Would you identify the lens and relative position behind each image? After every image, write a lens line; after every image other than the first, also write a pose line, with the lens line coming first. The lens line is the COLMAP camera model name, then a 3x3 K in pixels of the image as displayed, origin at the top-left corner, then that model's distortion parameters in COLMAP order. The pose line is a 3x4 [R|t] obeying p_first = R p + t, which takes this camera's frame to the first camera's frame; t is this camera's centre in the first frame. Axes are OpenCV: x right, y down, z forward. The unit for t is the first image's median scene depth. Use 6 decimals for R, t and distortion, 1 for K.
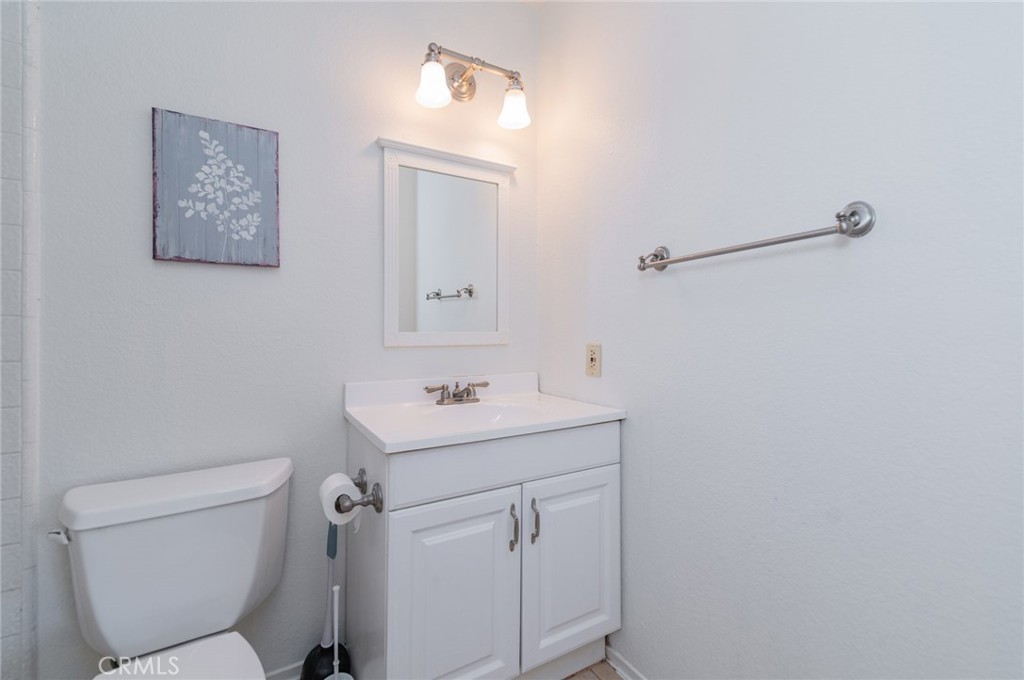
lens RADIAL K [[409.8, 0, 505.8], [0, 409.8, 330.9], [0, 0, 1]] dist [0.001982, 0.000176]
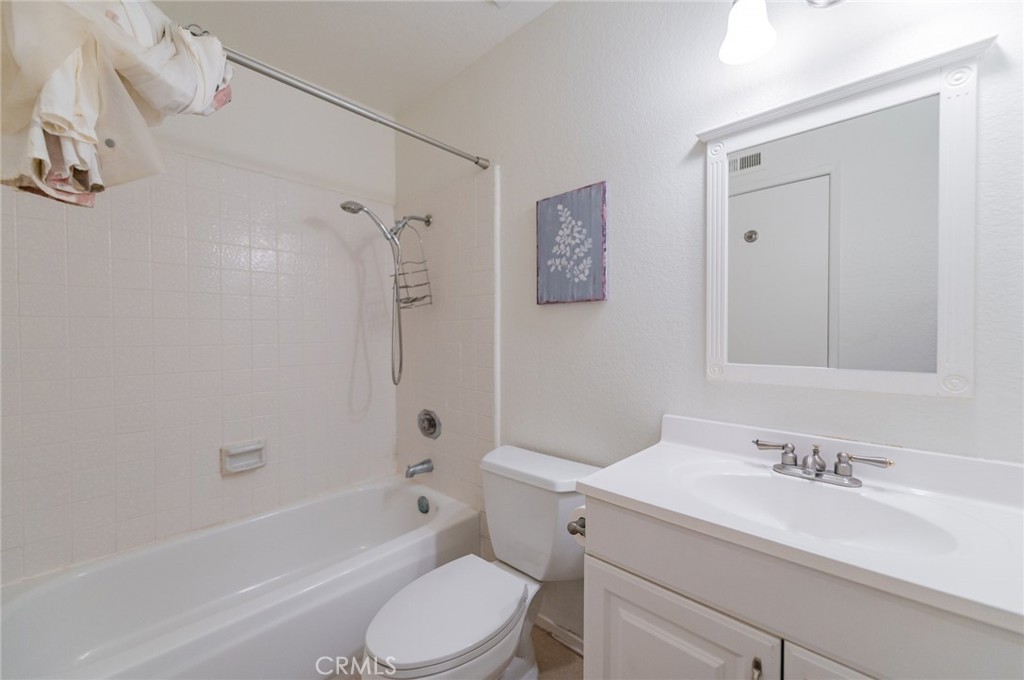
lens RADIAL K [[409.8, 0, 506.7], [0, 409.8, 340.0], [0, 0, 1]] dist [0.001982, 0.000176]
pose [[0.275668, 0.016594, -0.961110, 0.486935], [-0.007733, 0.999857, 0.015045, -0.063935], [0.961222, 0.003285, 0.275757, 0.454865]]
